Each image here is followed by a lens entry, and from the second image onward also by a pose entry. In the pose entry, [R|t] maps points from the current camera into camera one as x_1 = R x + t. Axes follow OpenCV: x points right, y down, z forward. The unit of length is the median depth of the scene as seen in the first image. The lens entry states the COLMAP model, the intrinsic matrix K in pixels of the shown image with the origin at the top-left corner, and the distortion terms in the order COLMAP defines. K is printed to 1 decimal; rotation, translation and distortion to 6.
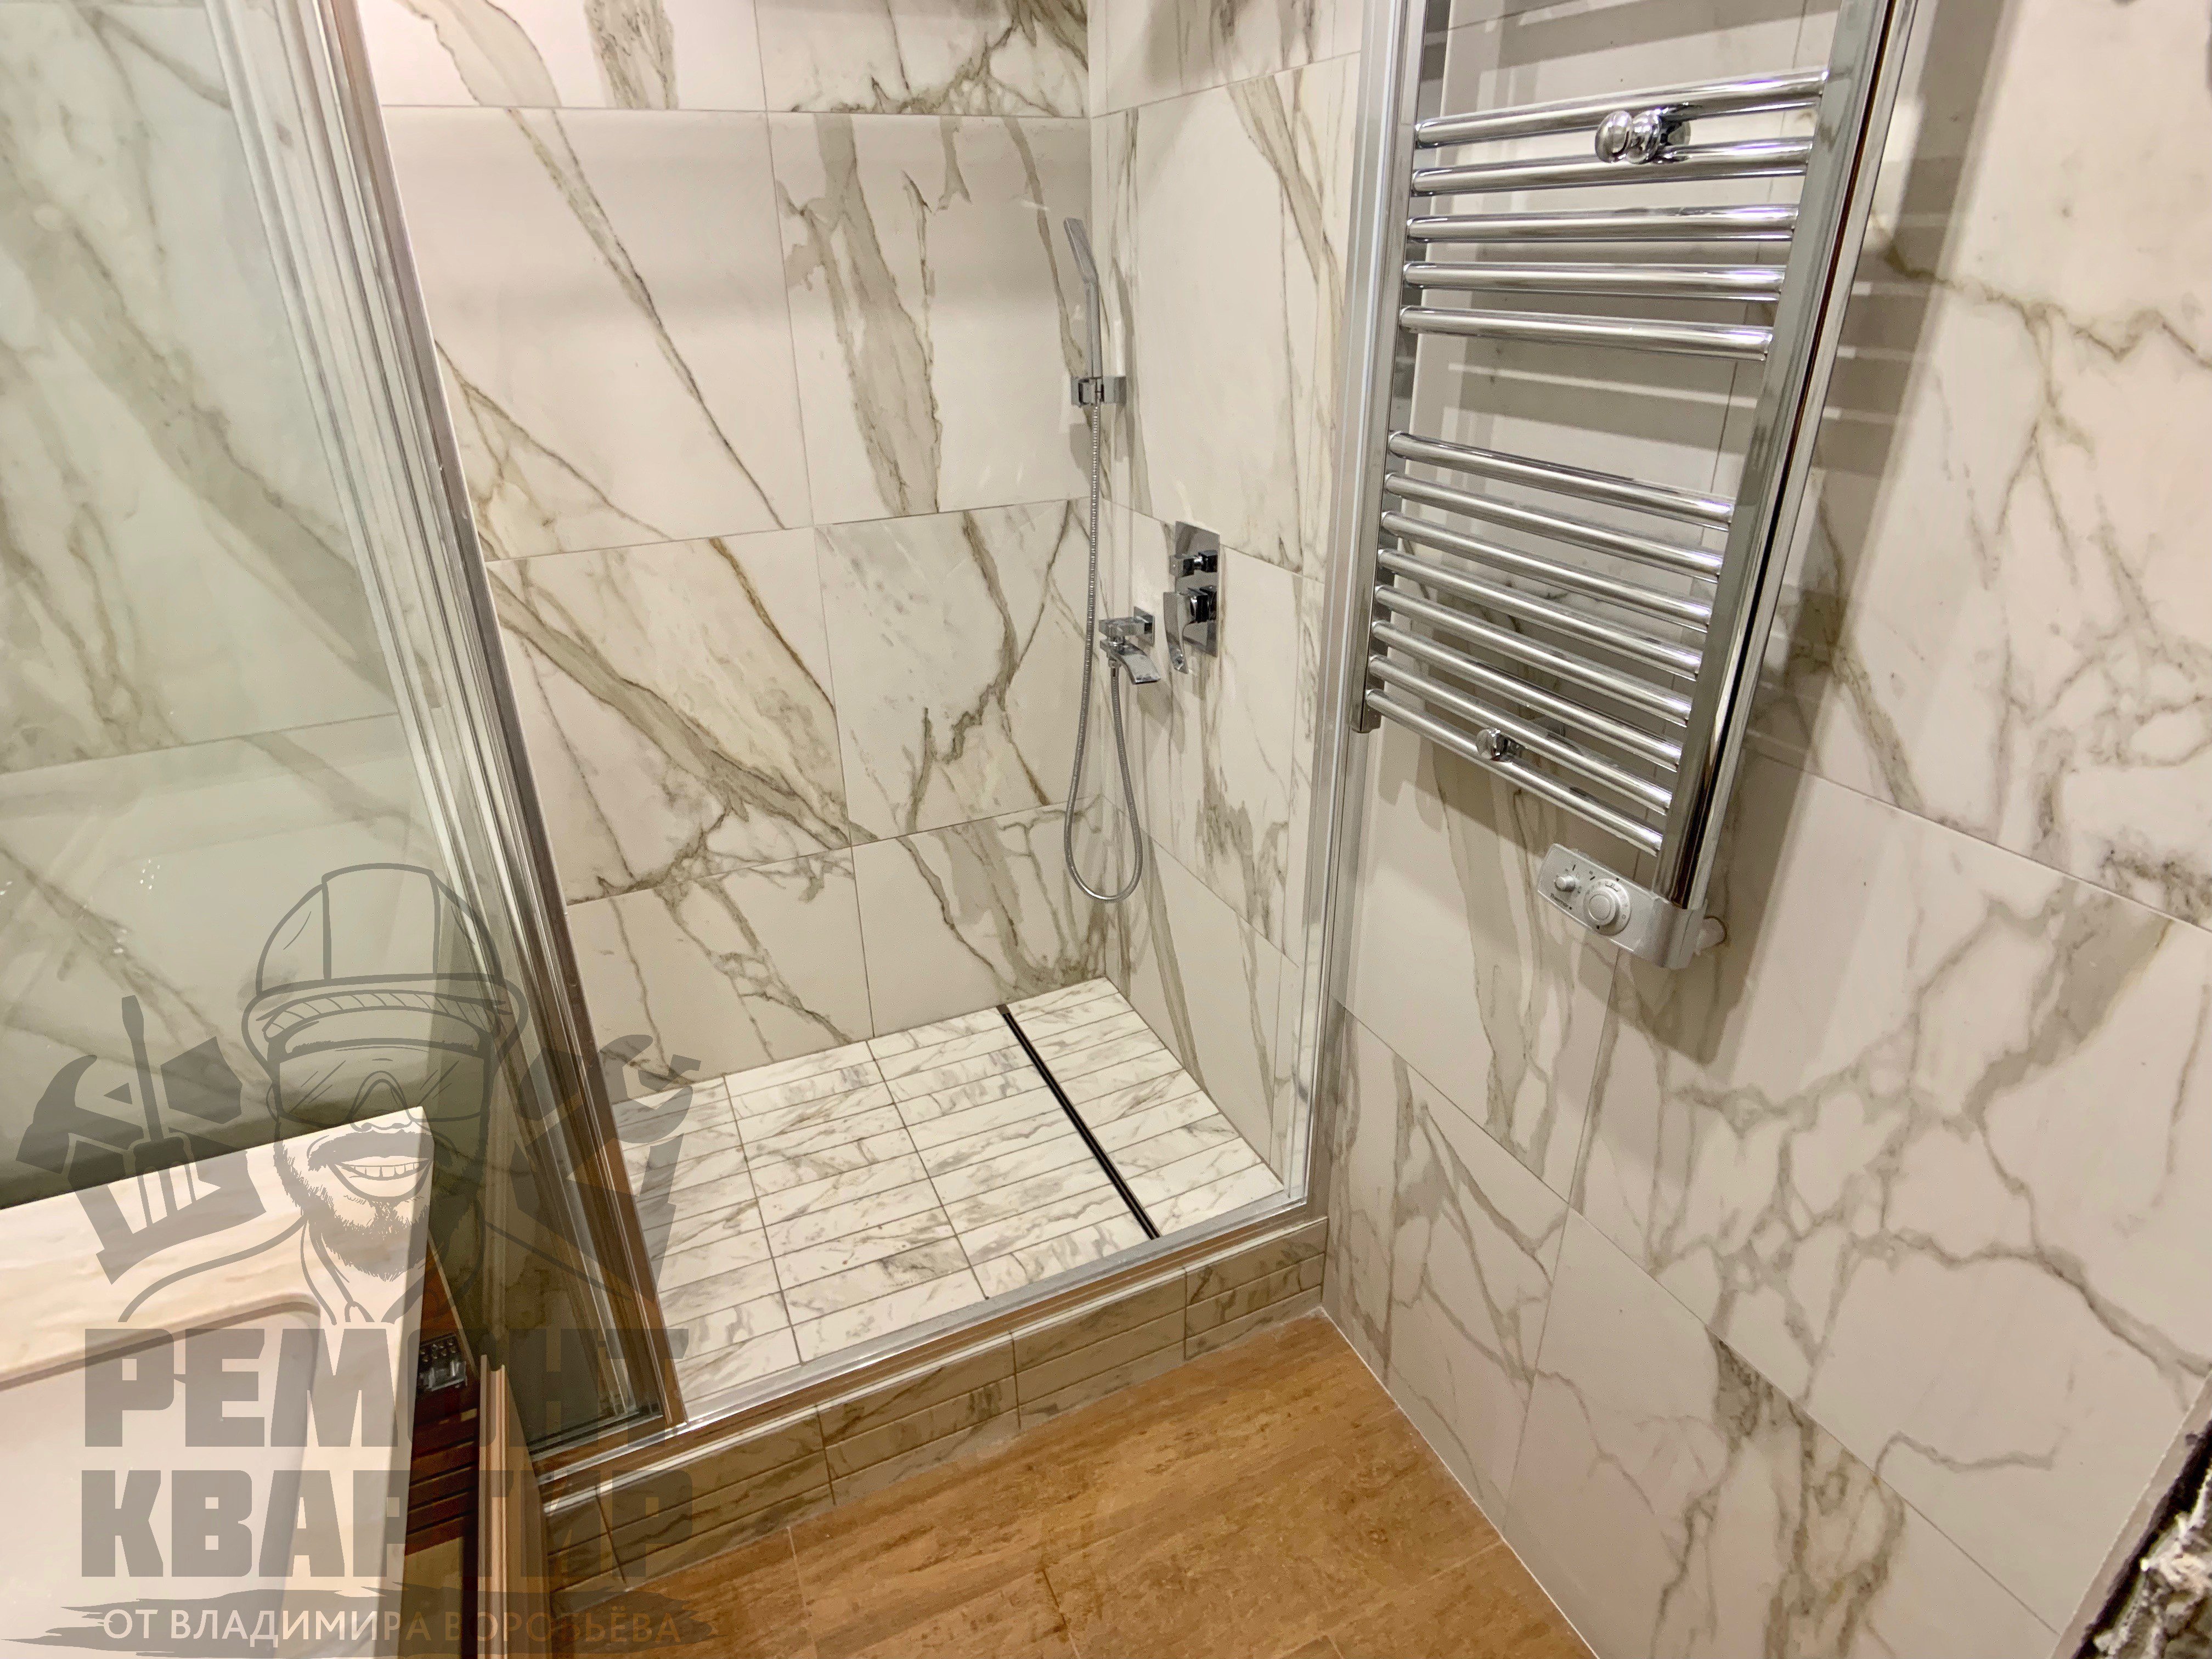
lens RADIAL K [[1173.8, 0, 1083.6], [0, 1173.8, 800.1], [0, 0, 1]] dist [-0.001998, -0.009562]
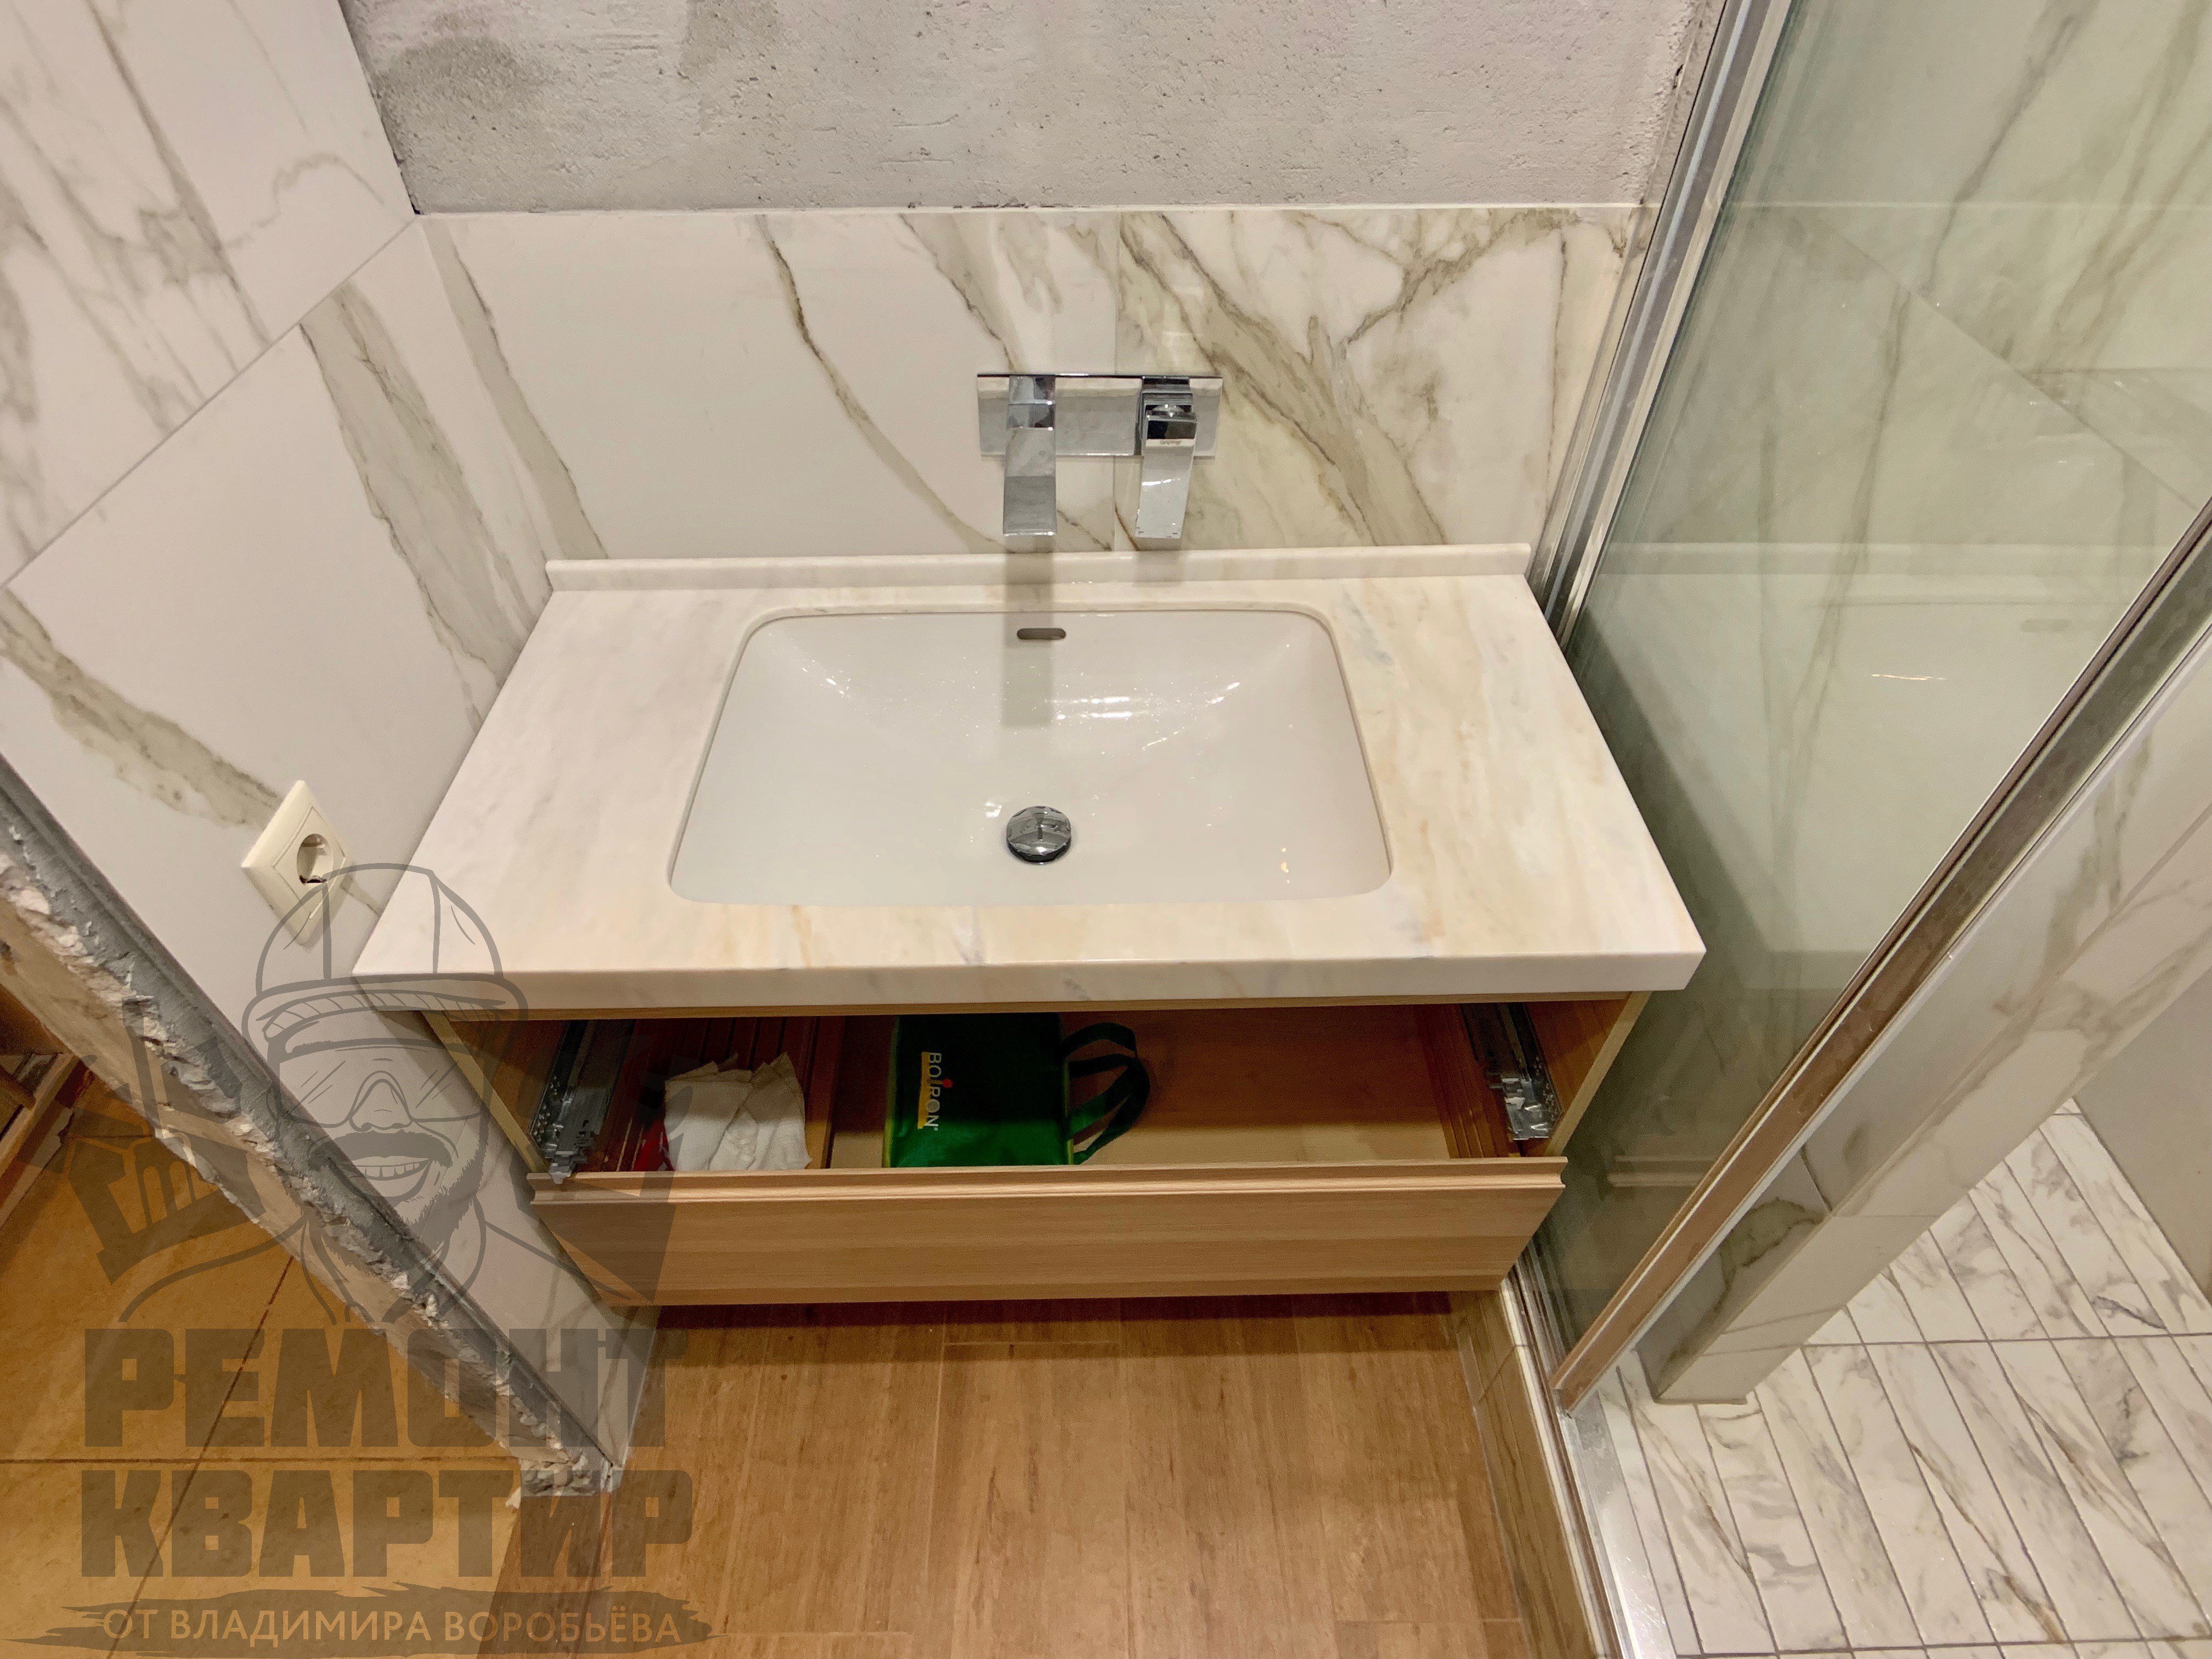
lens RADIAL K [[1173.8, 0, 1085.0], [0, 1173.8, 791.0], [0, 0, 1]] dist [-0.001998, -0.009562]
pose [[-0.395463, 0.656522, -0.642330, -0.000094], [-0.379933, 0.519773, 0.765171, -0.126259], [0.836218, 0.546639, 0.043884, 0.352155]]
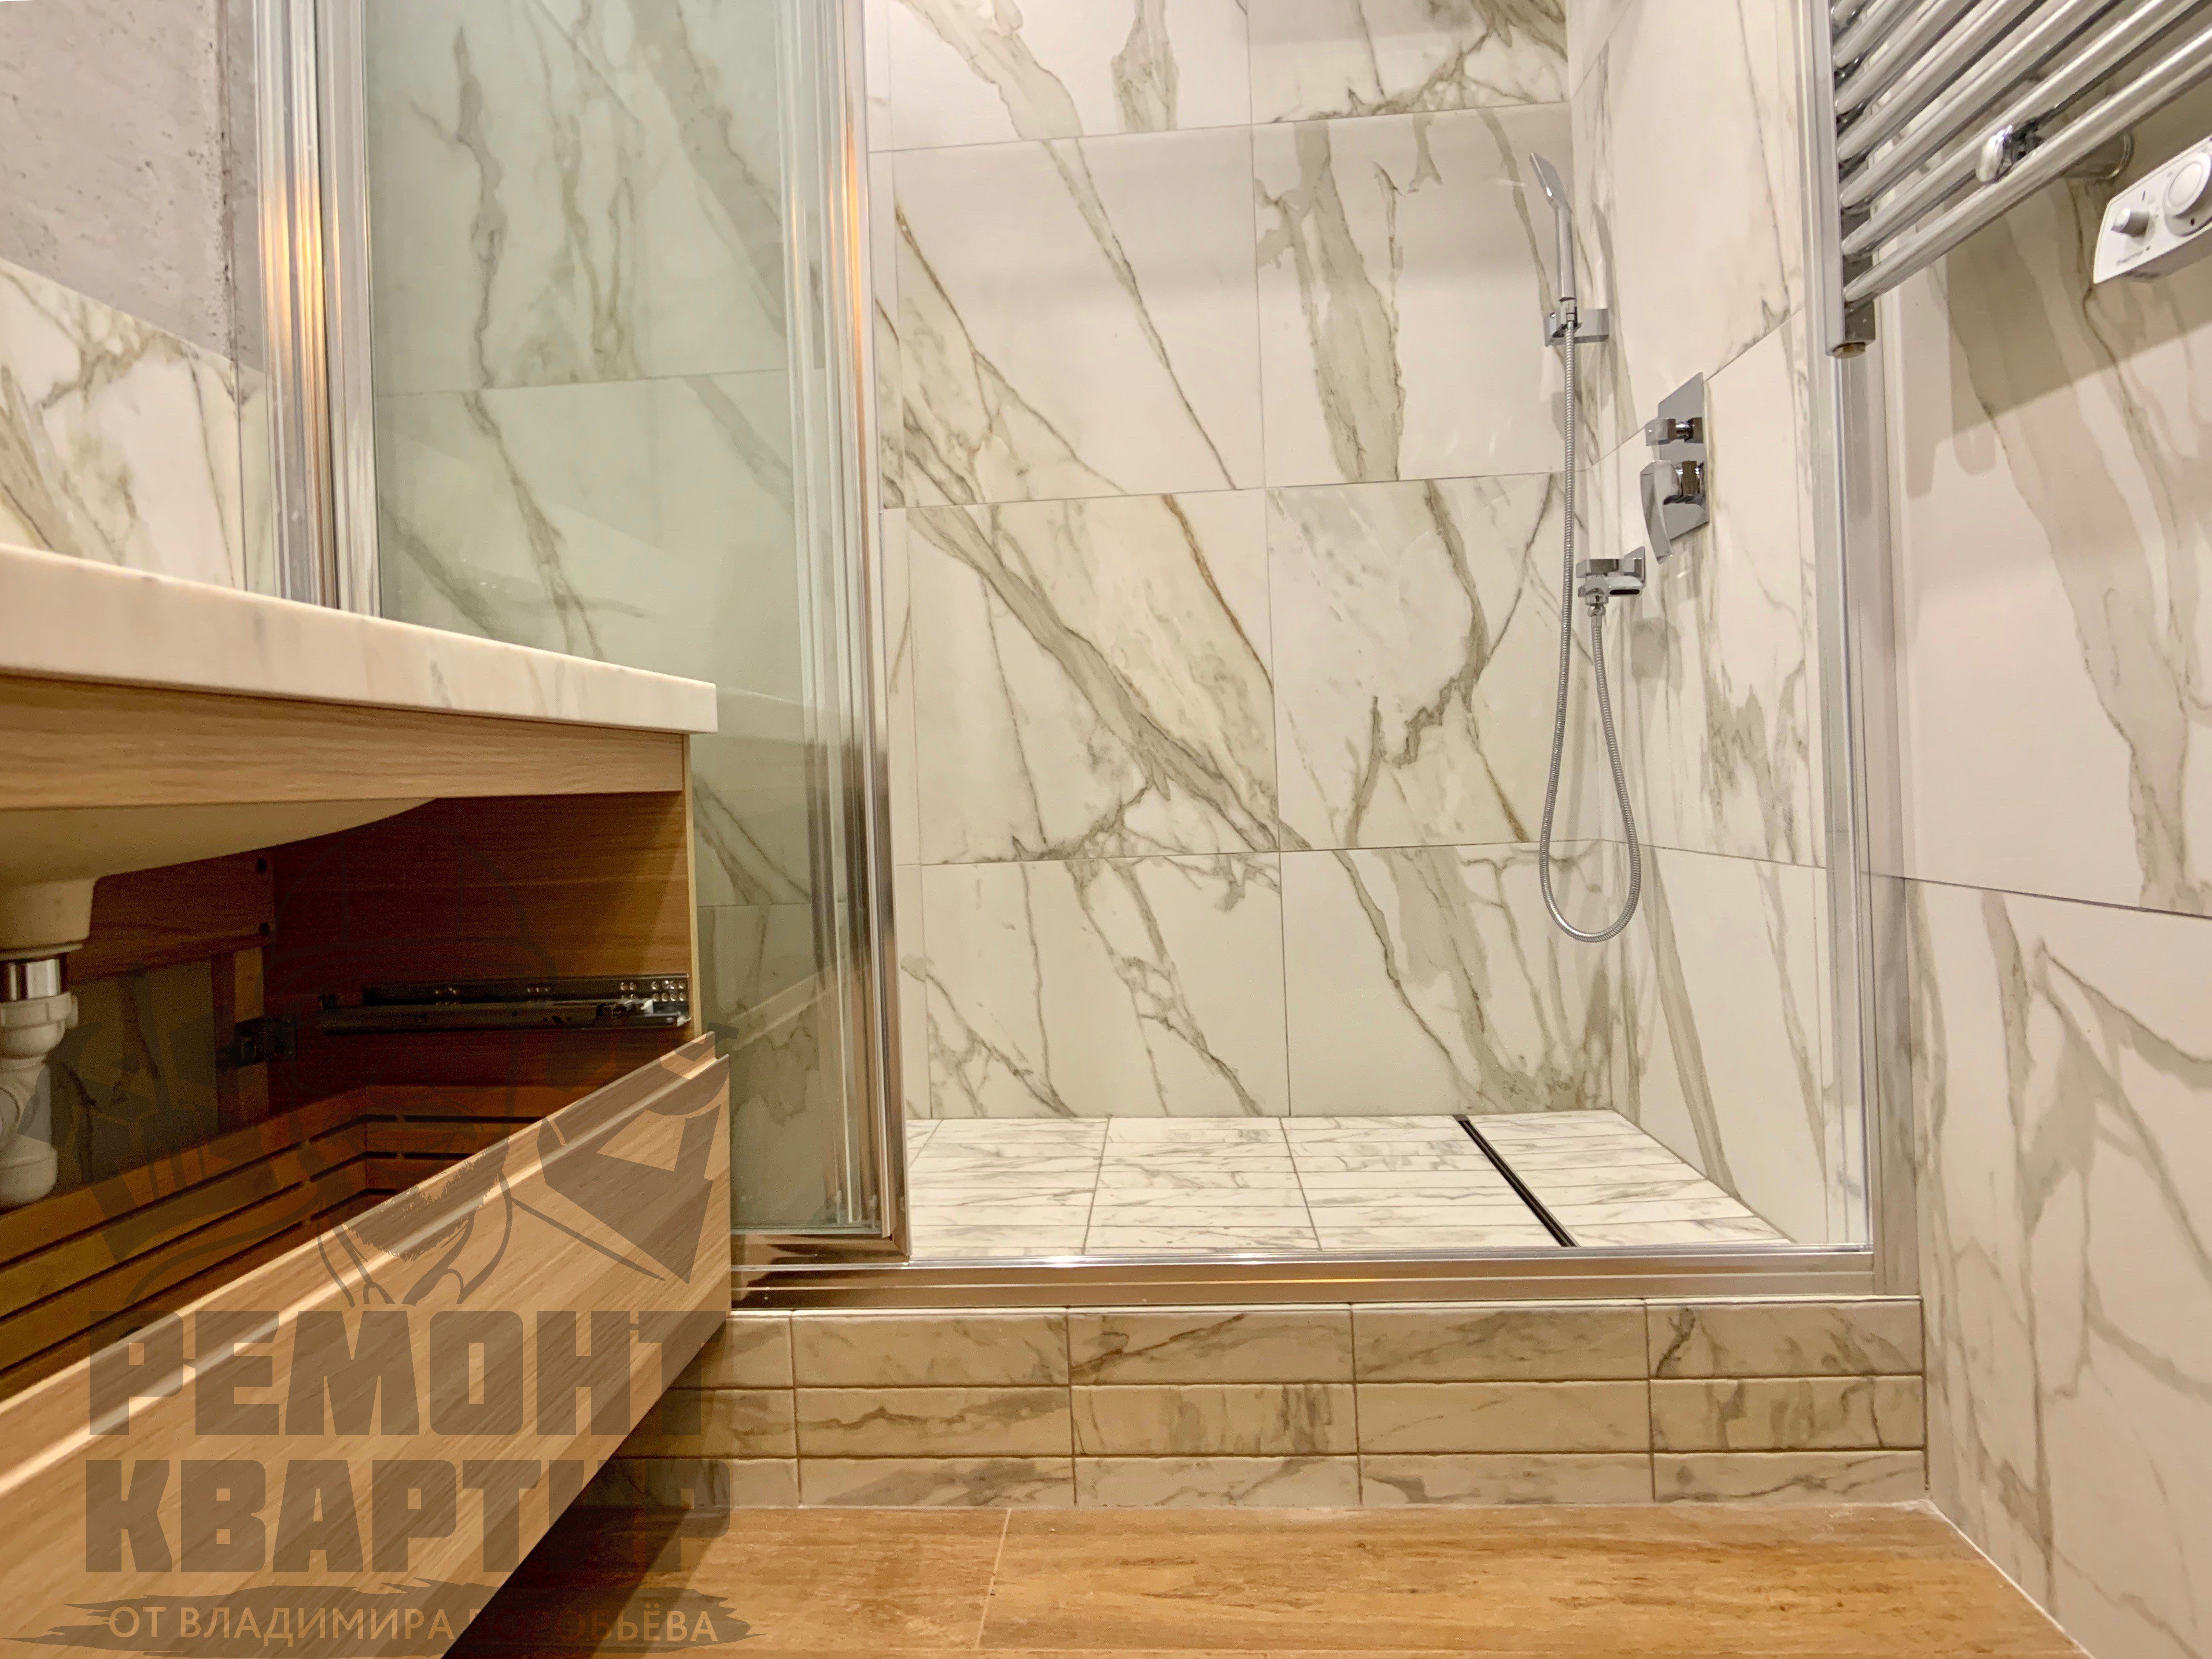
lens RADIAL K [[1236.8, 0, 1089.7], [0, 1236.8, 791.7], [0, 0, 1]] dist [-0.002794, -0.009515]
pose [[0.882787, -0.012475, -0.469608, 0.126129], [-0.179193, 0.915123, -0.361165, 0.403812], [0.434254, 0.402982, 0.805623, 0.197497]]
